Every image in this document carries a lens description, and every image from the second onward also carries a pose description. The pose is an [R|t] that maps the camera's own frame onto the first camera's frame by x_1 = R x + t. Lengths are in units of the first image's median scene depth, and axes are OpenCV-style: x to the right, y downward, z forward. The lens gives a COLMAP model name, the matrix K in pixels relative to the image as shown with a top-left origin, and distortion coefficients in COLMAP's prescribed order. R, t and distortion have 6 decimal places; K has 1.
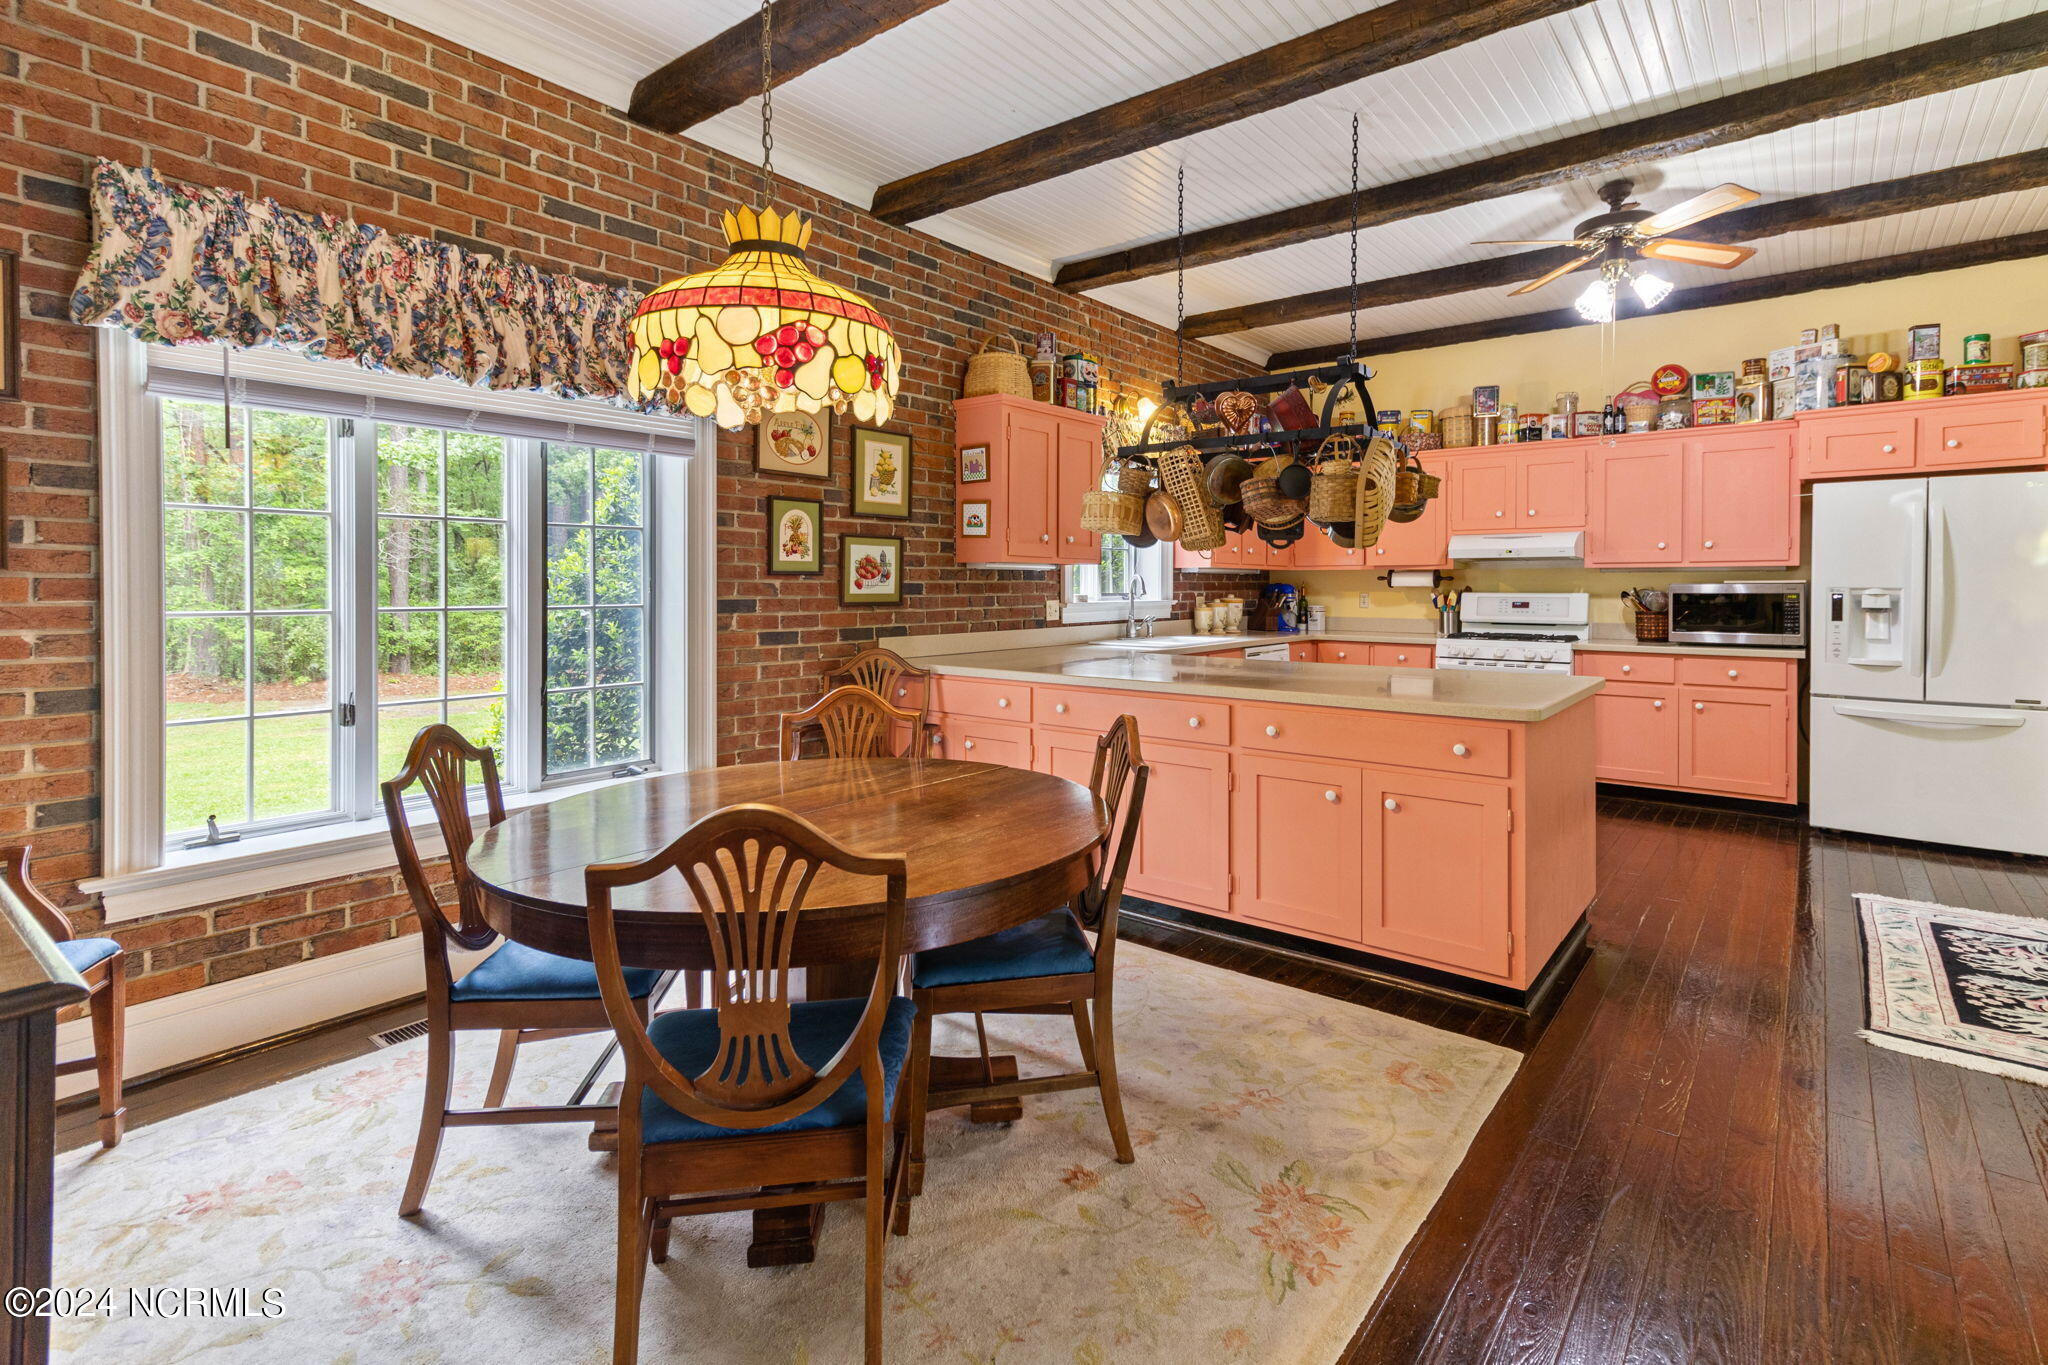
lens RADIAL K [[978.8, 0, 1032.1], [0, 978.8, 593.2], [0, 0, 1]] dist [0.017061, 0.009940]
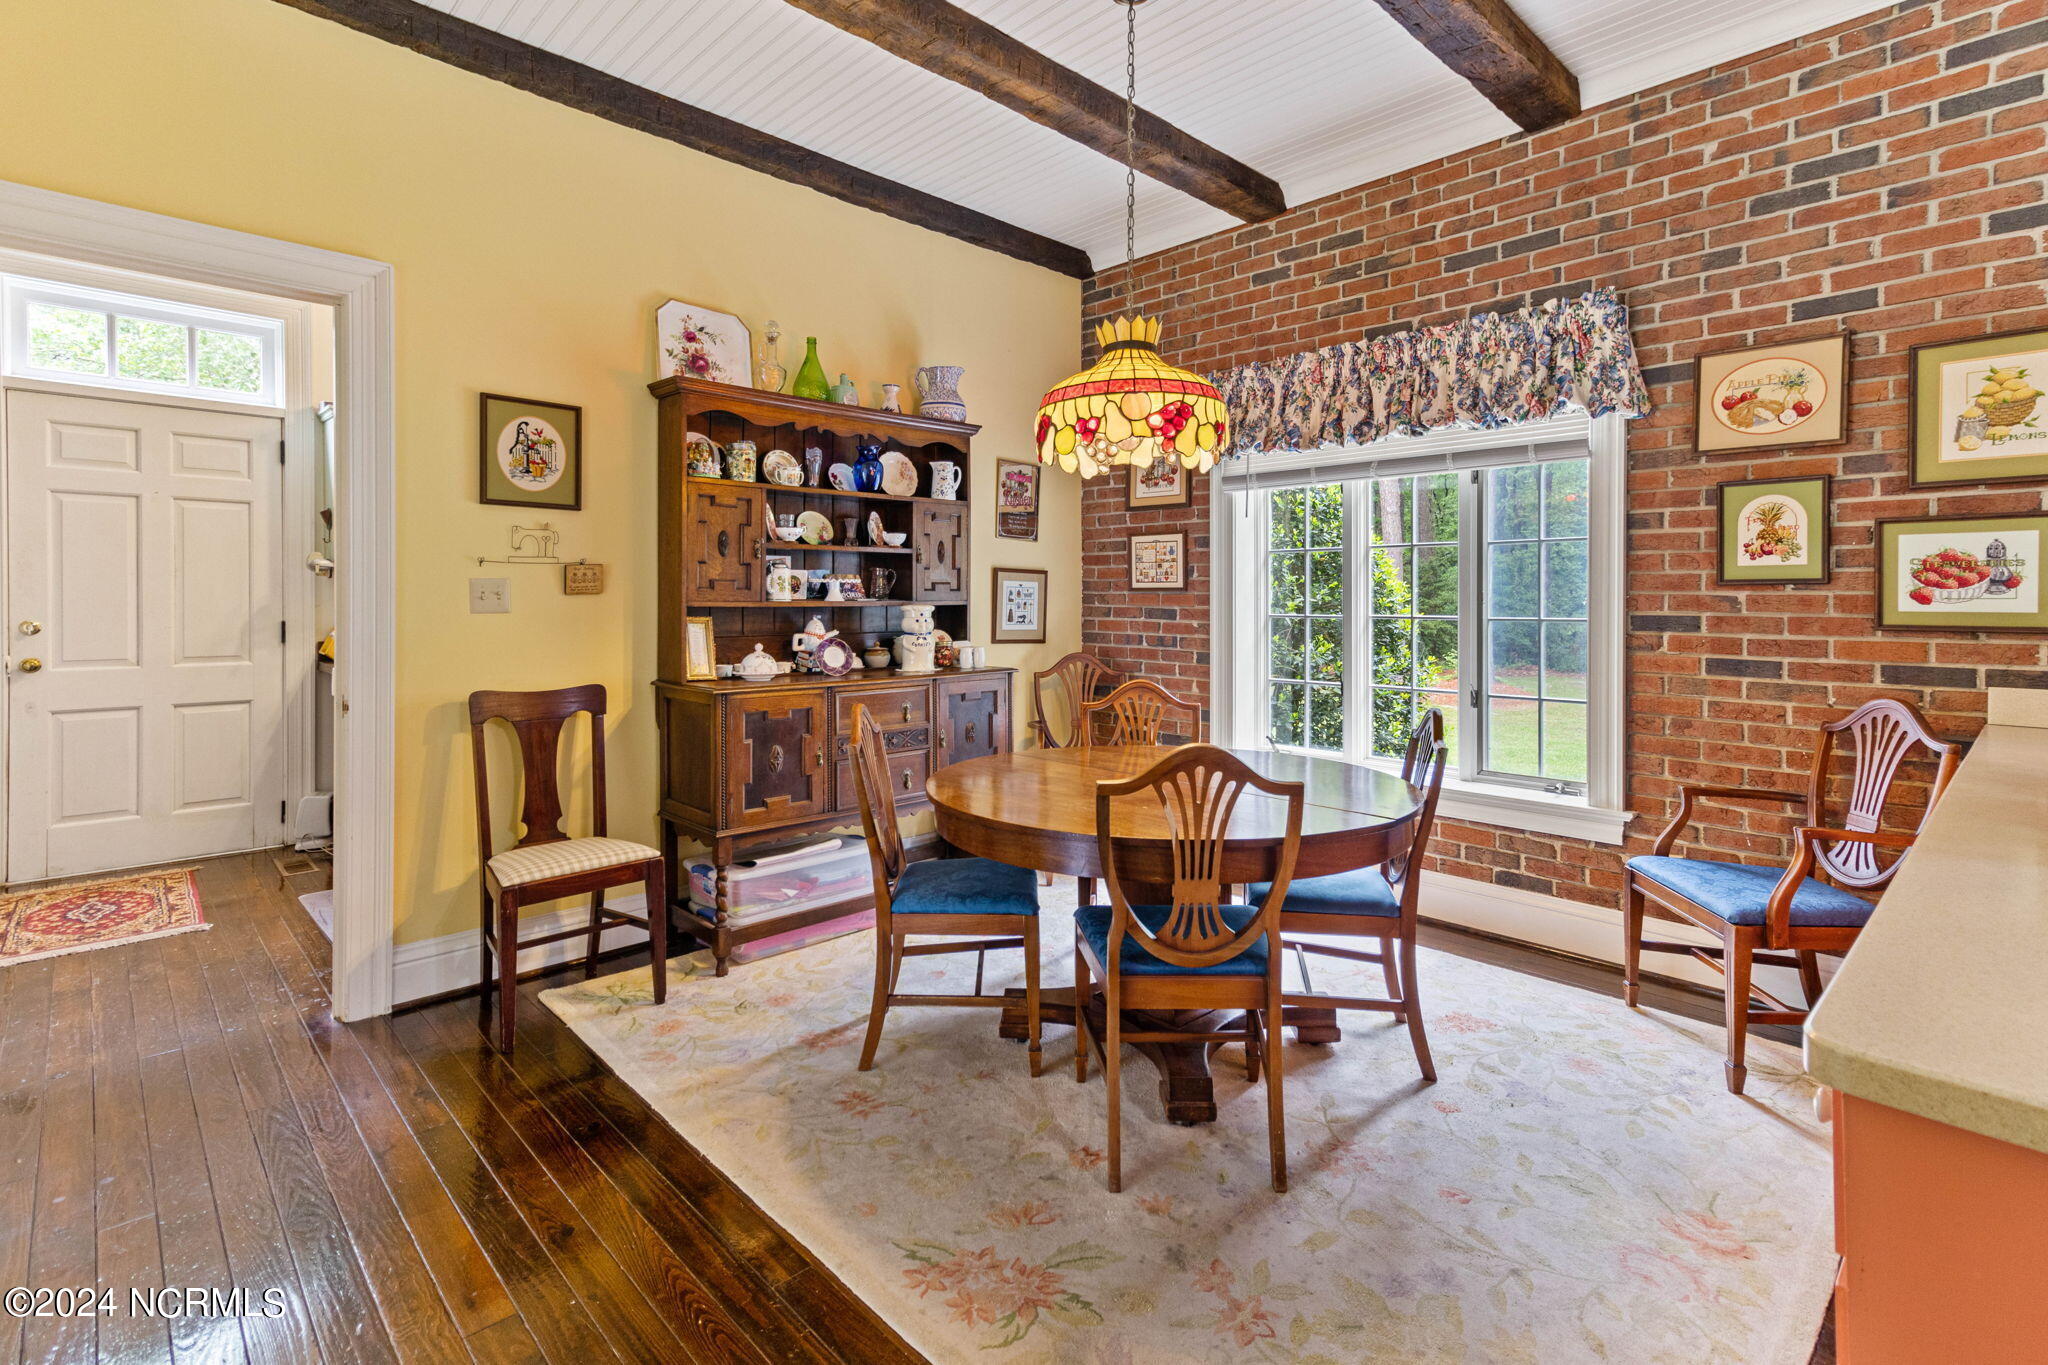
lens RADIAL K [[978.8, 0, 1032.1], [0, 978.8, 593.2], [0, 0, 1]] dist [0.017061, 0.009940]
pose [[-0.135981, -0.003922, -0.990704, 0.580704], [-0.008017, 0.999964, -0.002858, -0.005484], [0.990679, 0.007554, -0.136007, 0.566596]]
